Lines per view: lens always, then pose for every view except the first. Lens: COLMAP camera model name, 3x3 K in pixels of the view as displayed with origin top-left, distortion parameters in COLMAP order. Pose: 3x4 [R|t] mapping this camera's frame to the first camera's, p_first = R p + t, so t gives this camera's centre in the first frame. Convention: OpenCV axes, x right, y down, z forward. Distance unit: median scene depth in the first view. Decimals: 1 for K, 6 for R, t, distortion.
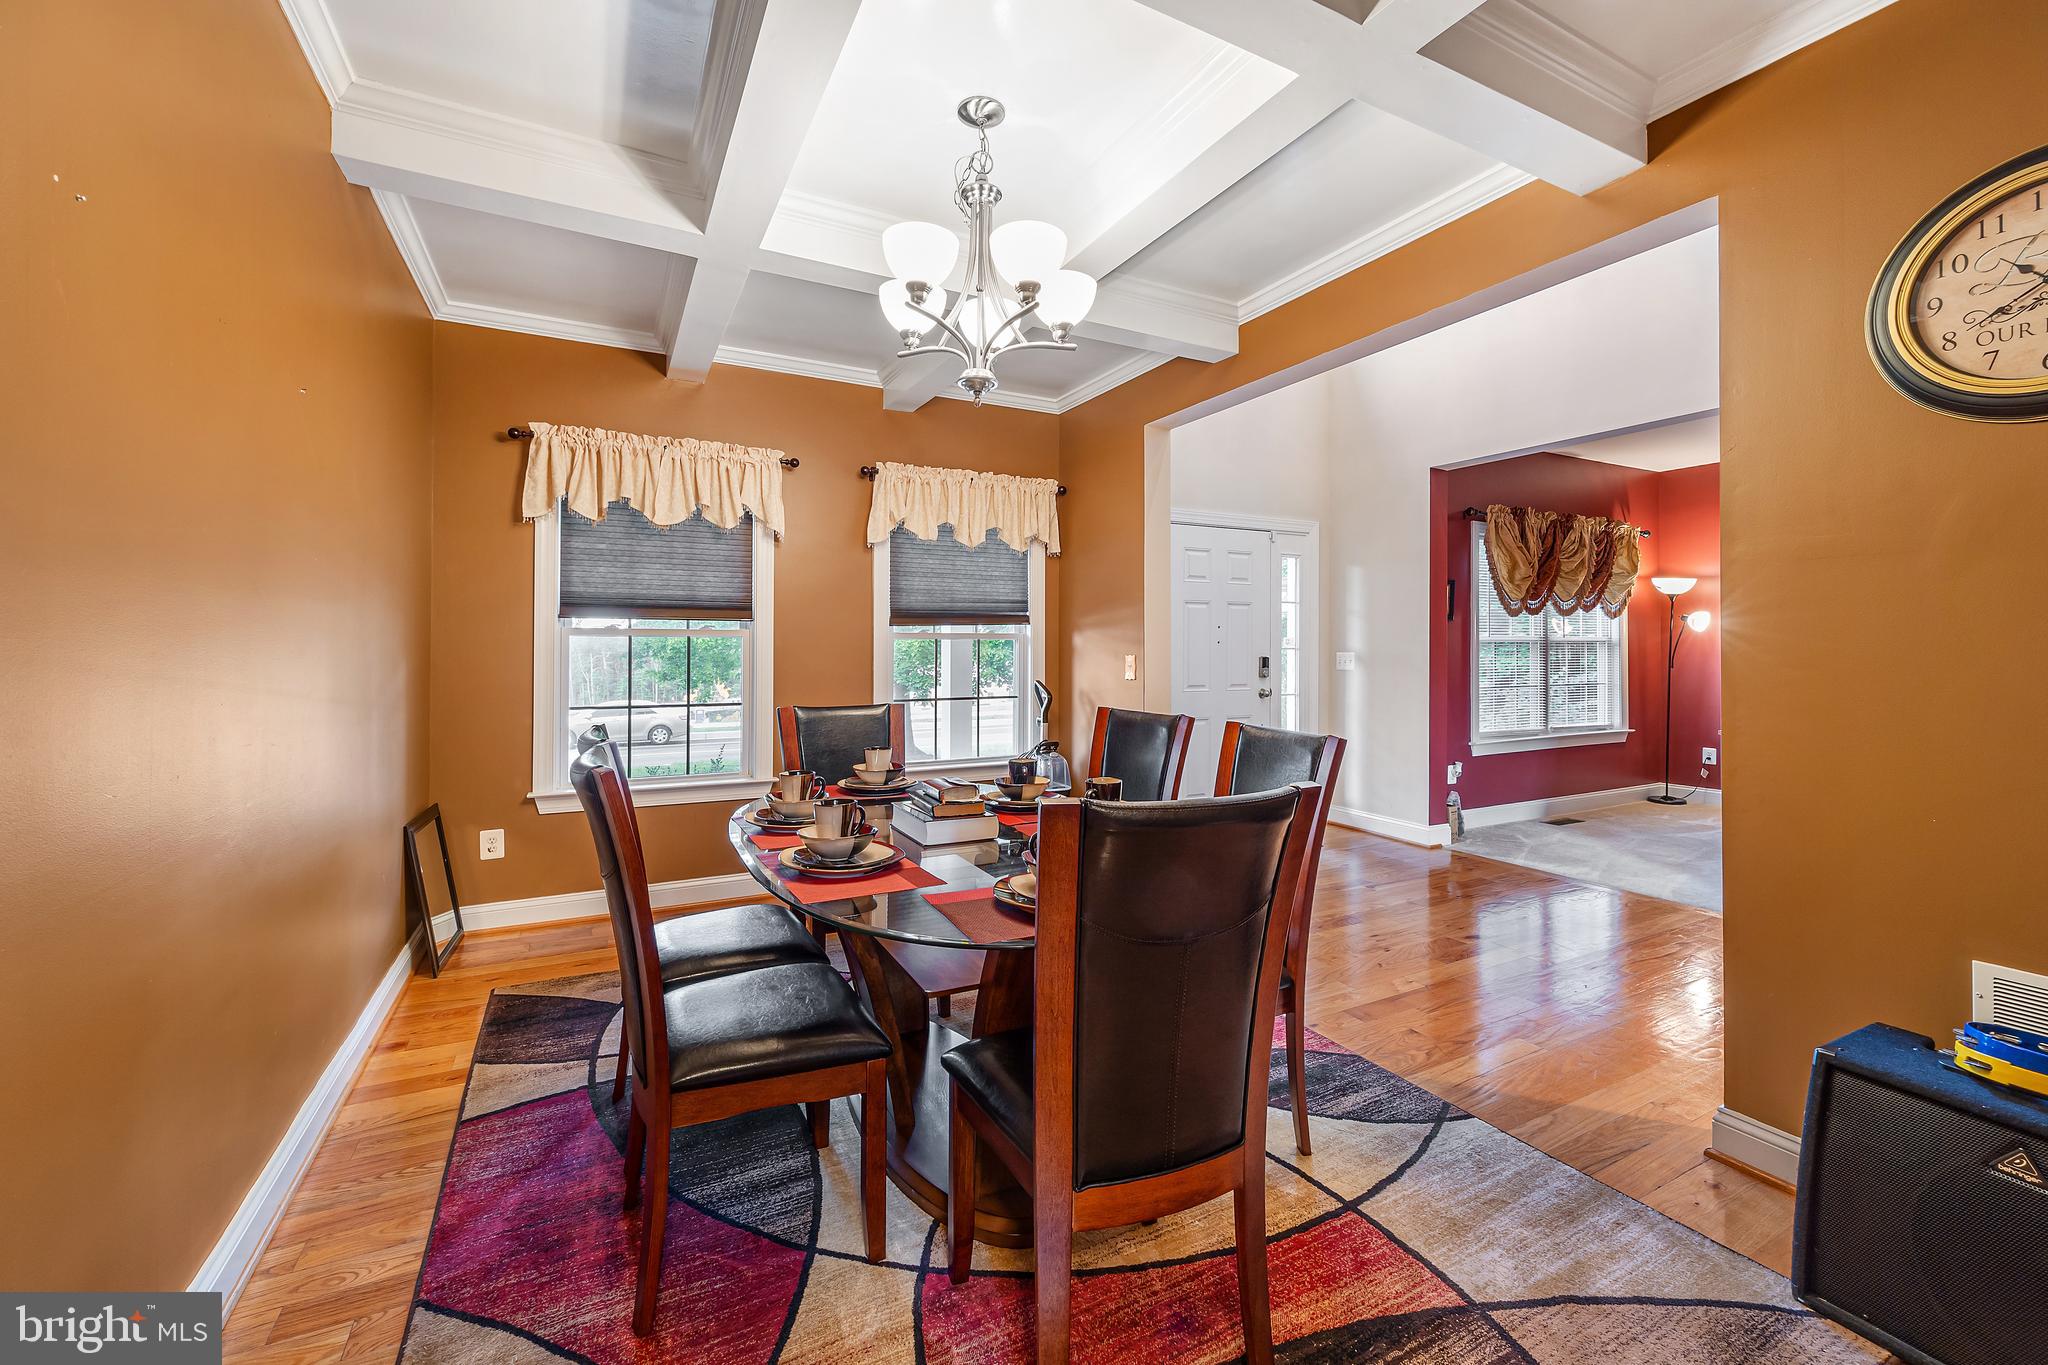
lens RADIAL K [[844.3, 0, 1030.2], [0, 844.3, 653.3], [0, 0, 1]] dist [0.000559, -0.000146]
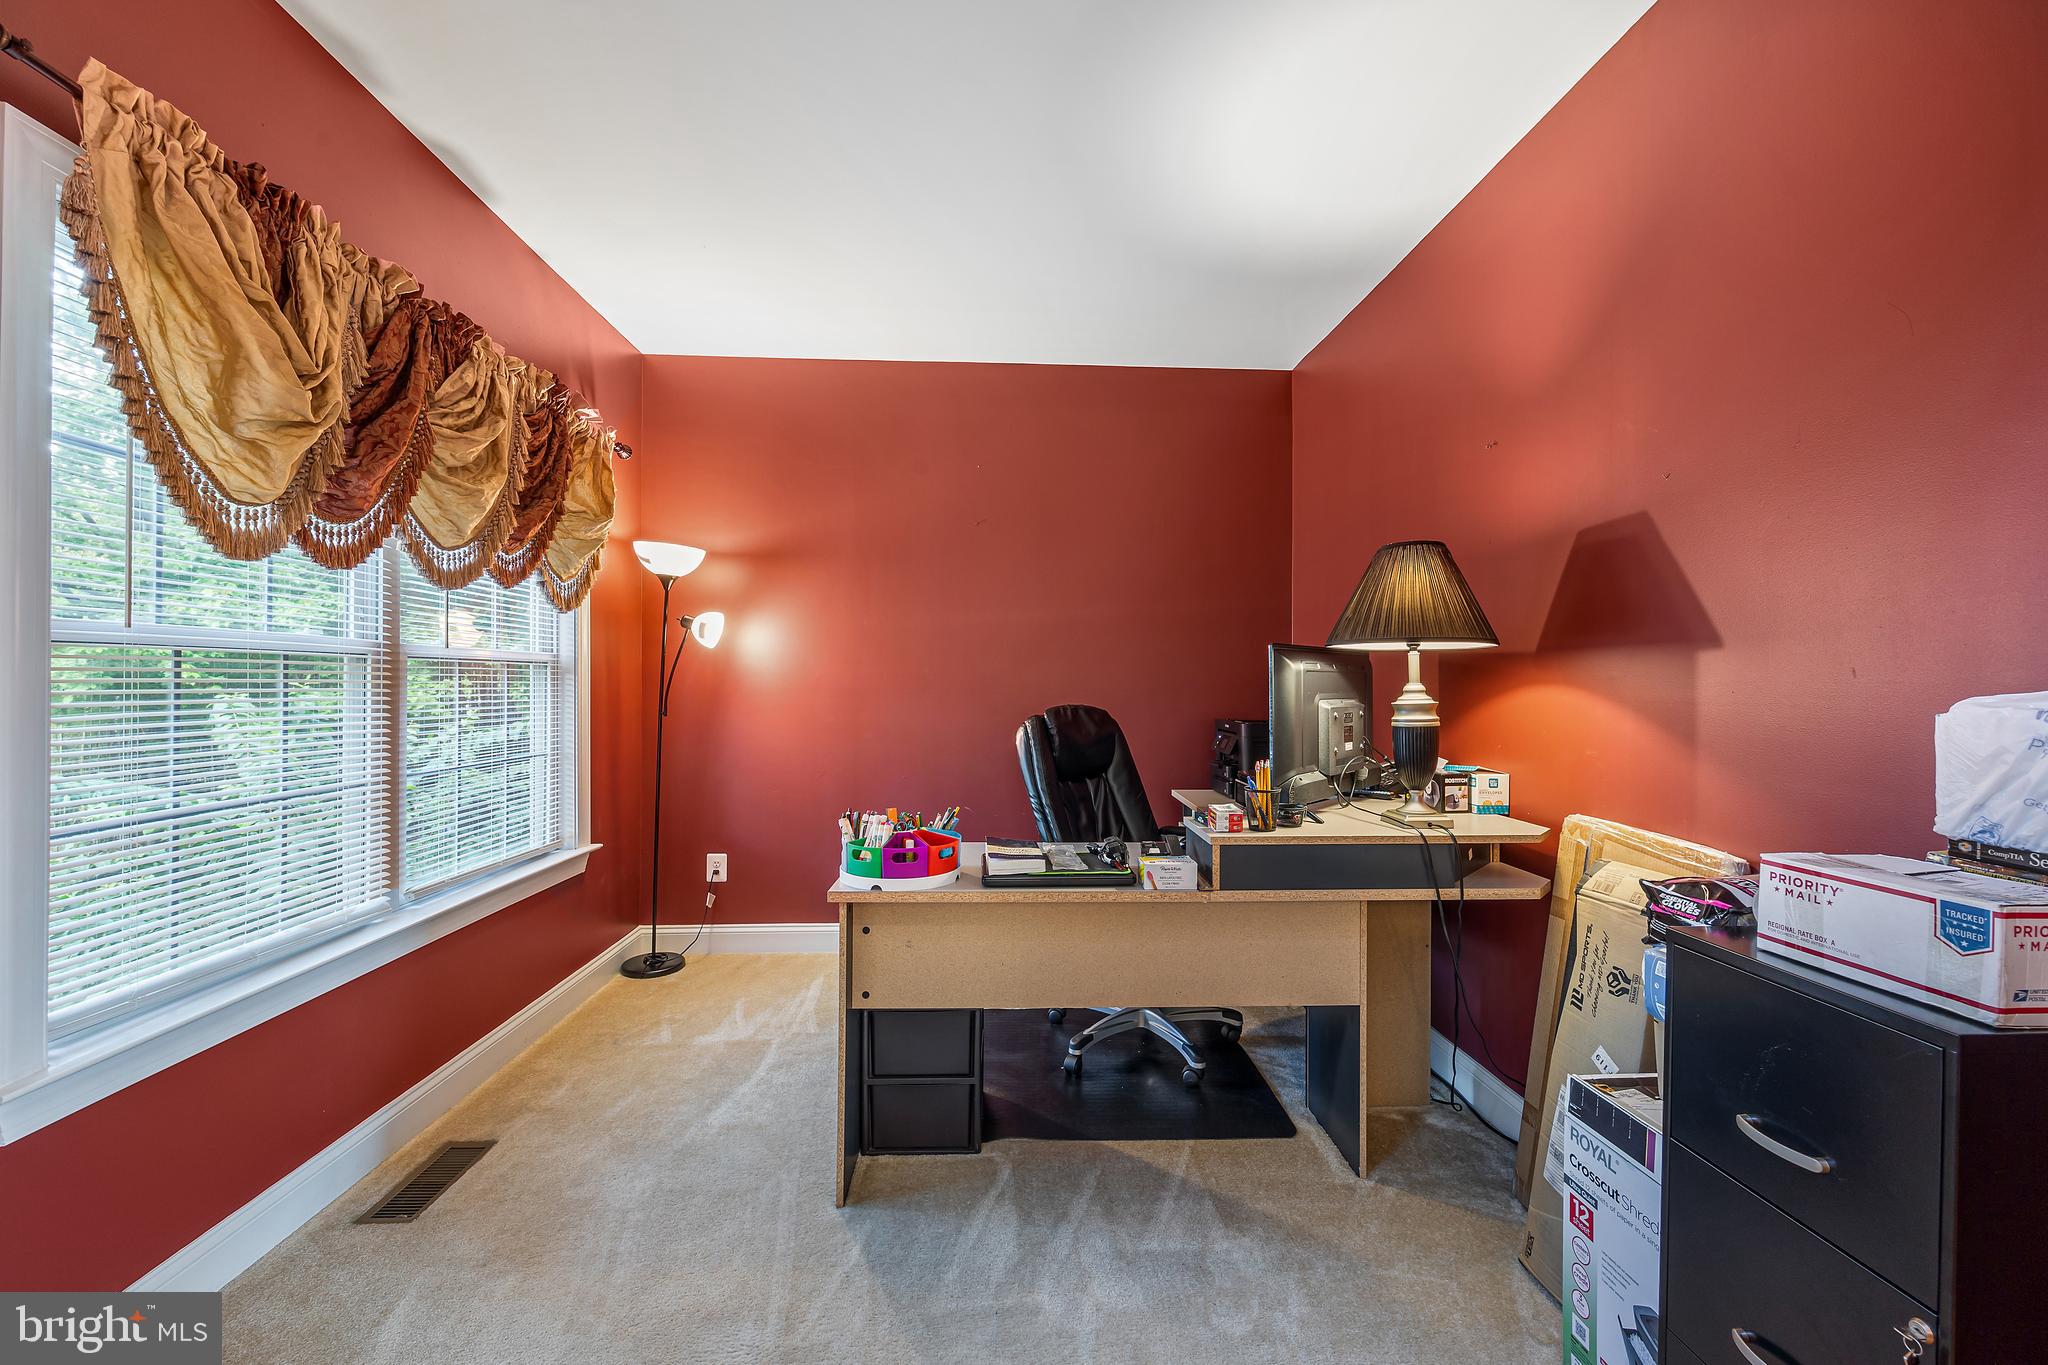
lens RADIAL K [[844.3, 0, 1034.2], [0, 844.3, 693.4], [0, 0, 1]] dist [0.000559, -0.000146]
pose [[0.422600, -0.004927, 0.906303, 0.397305], [-0.010768, 0.999887, 0.010457, -0.004887], [-0.906252, -0.014178, 0.422500, 0.596284]]
